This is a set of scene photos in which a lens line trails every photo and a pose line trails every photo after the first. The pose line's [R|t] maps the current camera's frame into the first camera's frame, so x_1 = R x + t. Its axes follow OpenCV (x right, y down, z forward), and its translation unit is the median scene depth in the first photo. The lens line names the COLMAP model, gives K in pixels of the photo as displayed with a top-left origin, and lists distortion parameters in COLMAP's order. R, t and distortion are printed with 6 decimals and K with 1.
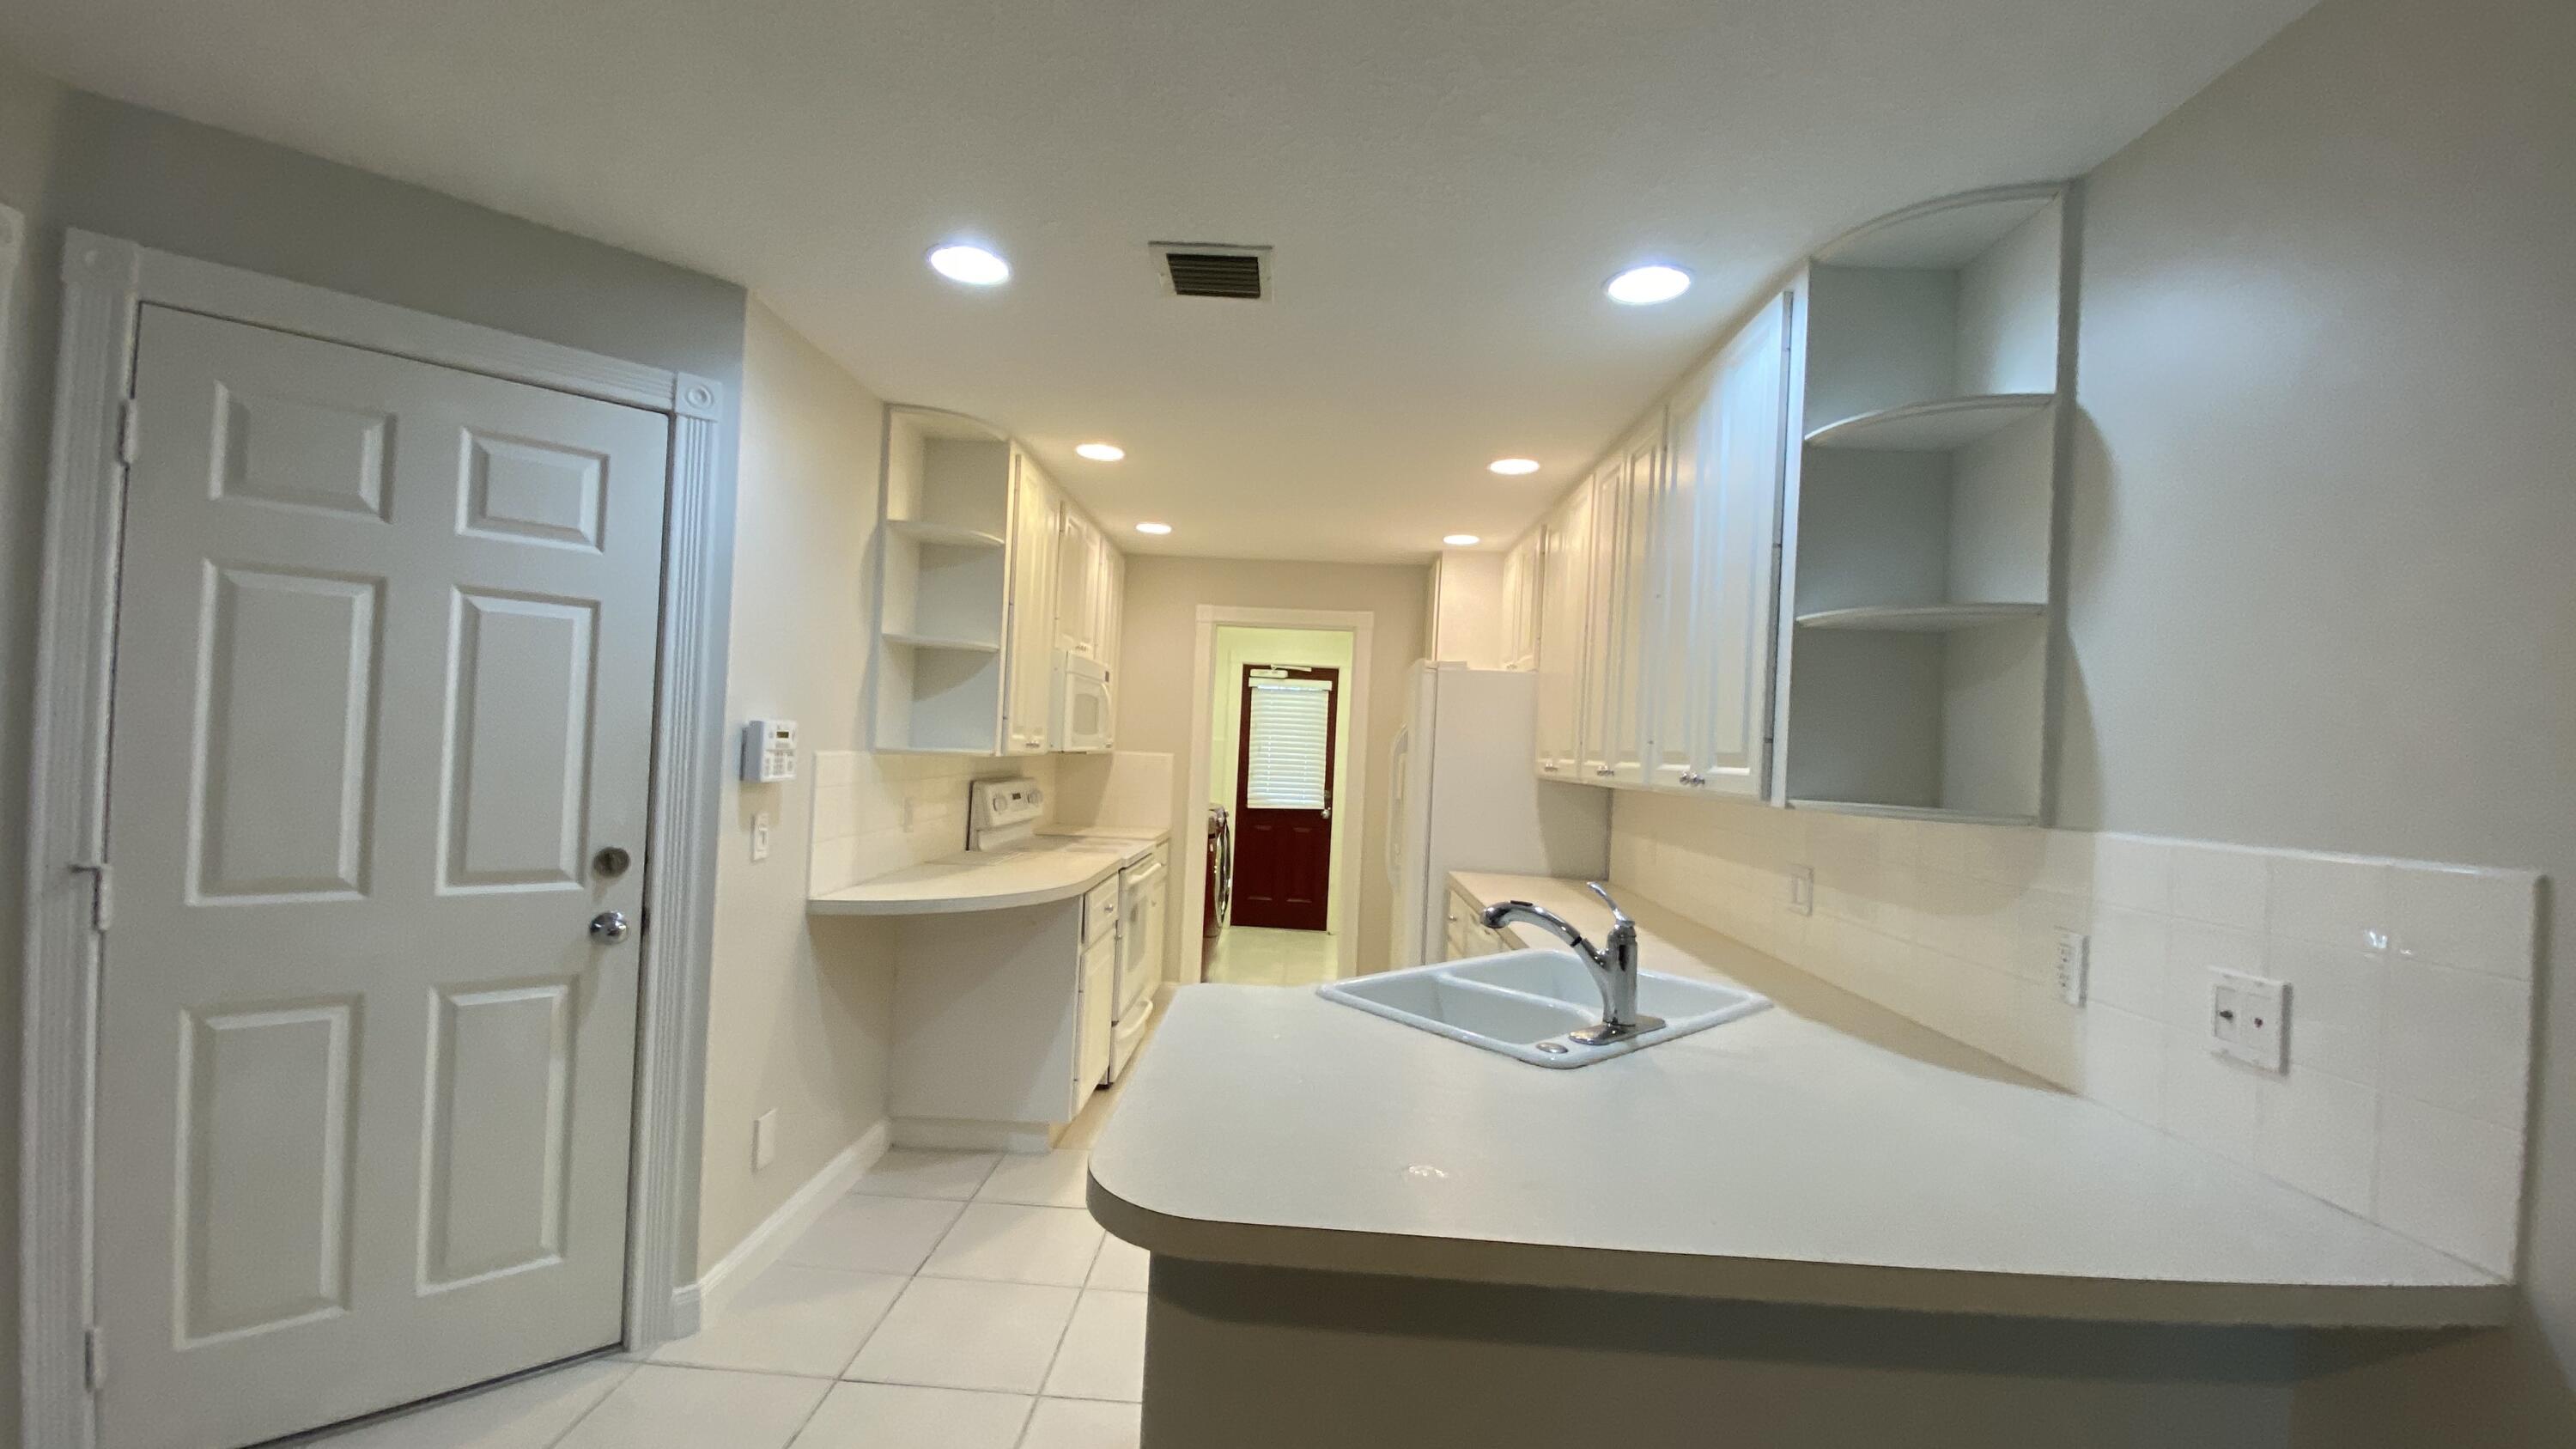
lens RADIAL K [[1020.5, 0, 1289.9], [0, 1020.5, 761.2], [0, 0, 1]] dist [0.001829, -0.000605]
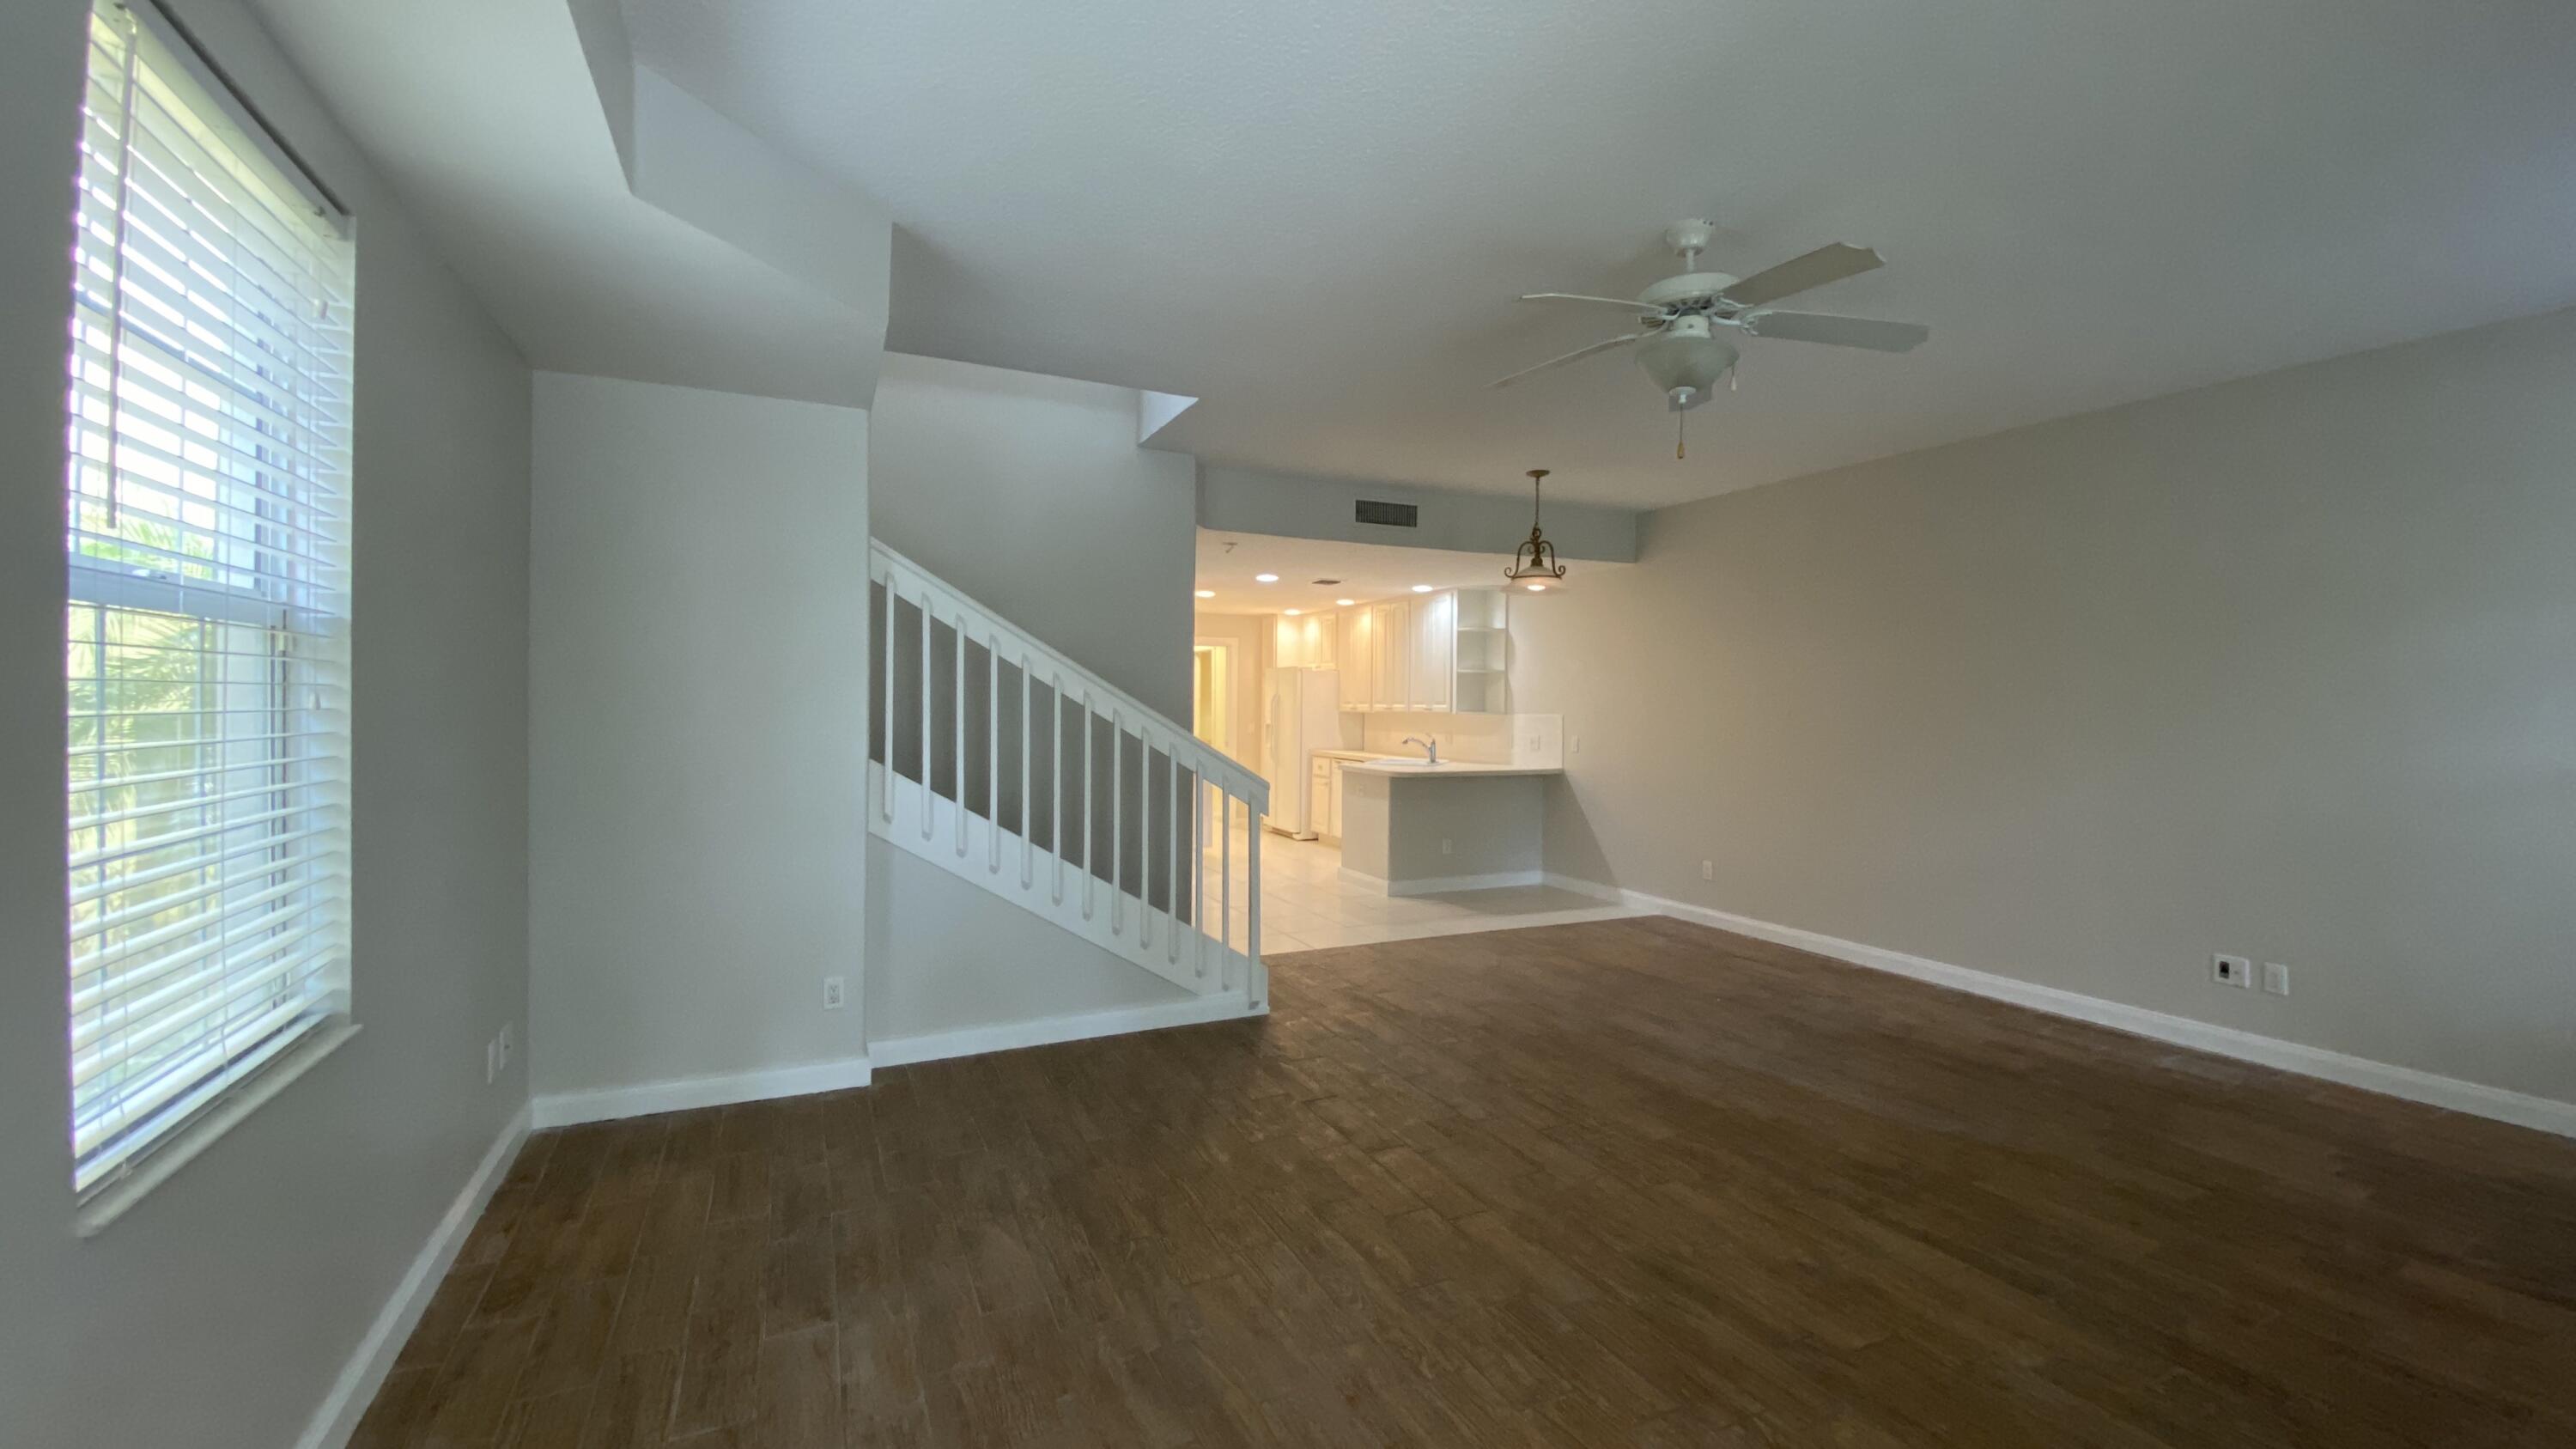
lens RADIAL K [[1068.7, 0, 1288.0], [0, 1068.7, 724.5], [0, 0, 1]] dist [0.015316, -0.020692]
pose [[0.890060, -0.049718, 0.453124, -2.343200], [0.039923, 0.998717, 0.031161, -0.084179], [-0.454092, -0.009645, 0.890902, -2.888303]]
